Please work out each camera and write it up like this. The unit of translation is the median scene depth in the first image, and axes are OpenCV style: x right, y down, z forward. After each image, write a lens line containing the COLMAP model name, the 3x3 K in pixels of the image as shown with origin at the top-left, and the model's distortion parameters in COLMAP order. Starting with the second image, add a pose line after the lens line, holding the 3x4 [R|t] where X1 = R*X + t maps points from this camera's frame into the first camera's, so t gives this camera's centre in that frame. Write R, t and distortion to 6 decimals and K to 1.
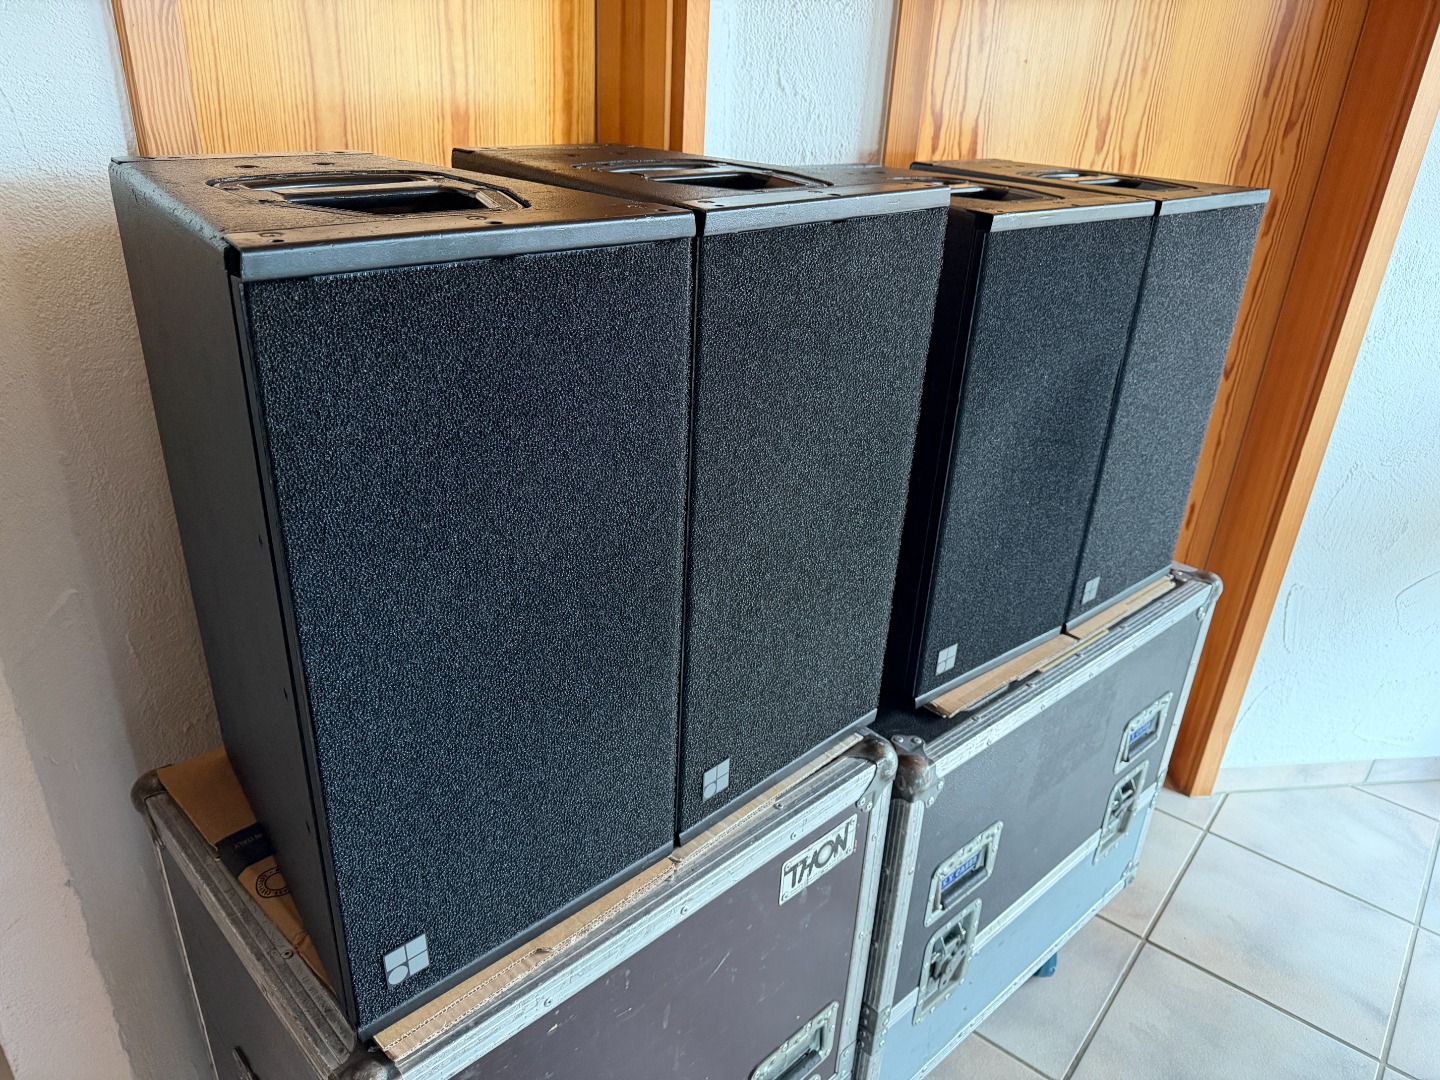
lens RADIAL K [[995.8, 0, 723.4], [0, 995.8, 538.1], [0, 0, 1]] dist [0.147969, -0.267328]
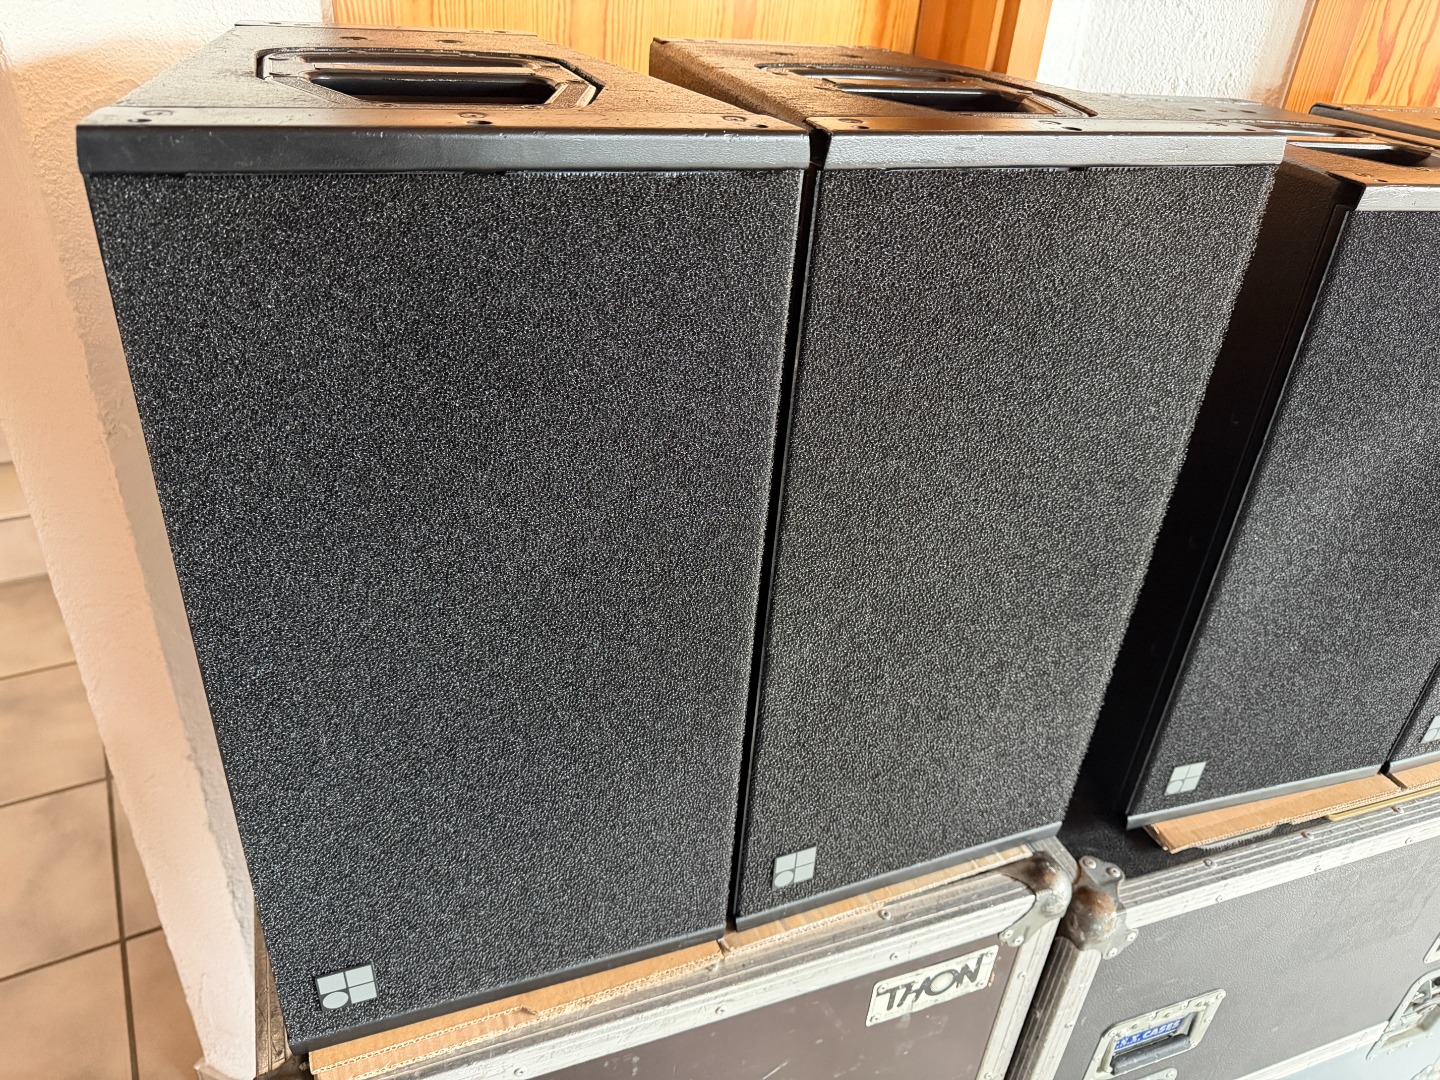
lens RADIAL K [[1024.6, 0, 733.8], [0, 1024.6, 538.9], [0, 0, 1]] dist [-0.004100, -0.006772]
pose [[0.926544, 0.208884, -0.312863, 0.116813], [-0.188205, 0.977499, 0.095262, -0.064443], [0.325722, -0.029382, 0.945009, 0.185911]]
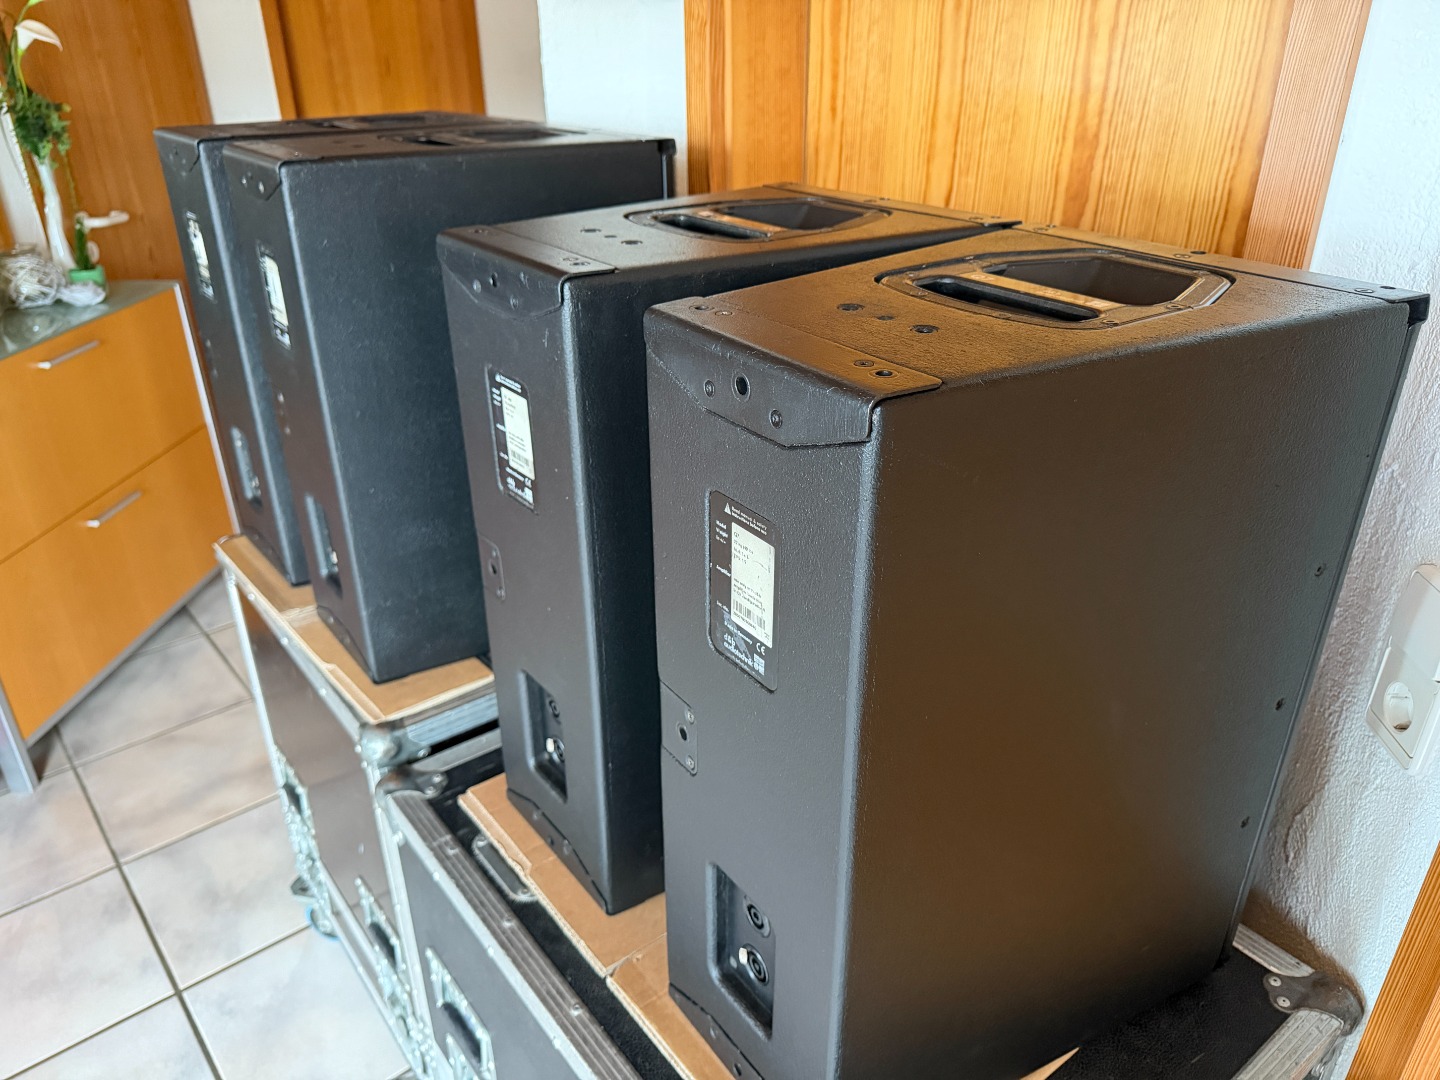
lens RADIAL K [[1016.9, 0, 735.3], [0, 1016.9, 533.5], [0, 0, 1]] dist [-0.041690, 0.039040]
pose [[-0.172561, 0.397700, -0.901143, 0.766586], [-0.433932, 0.790612, 0.432013, -0.462381], [0.884266, 0.465583, 0.036146, 1.022629]]
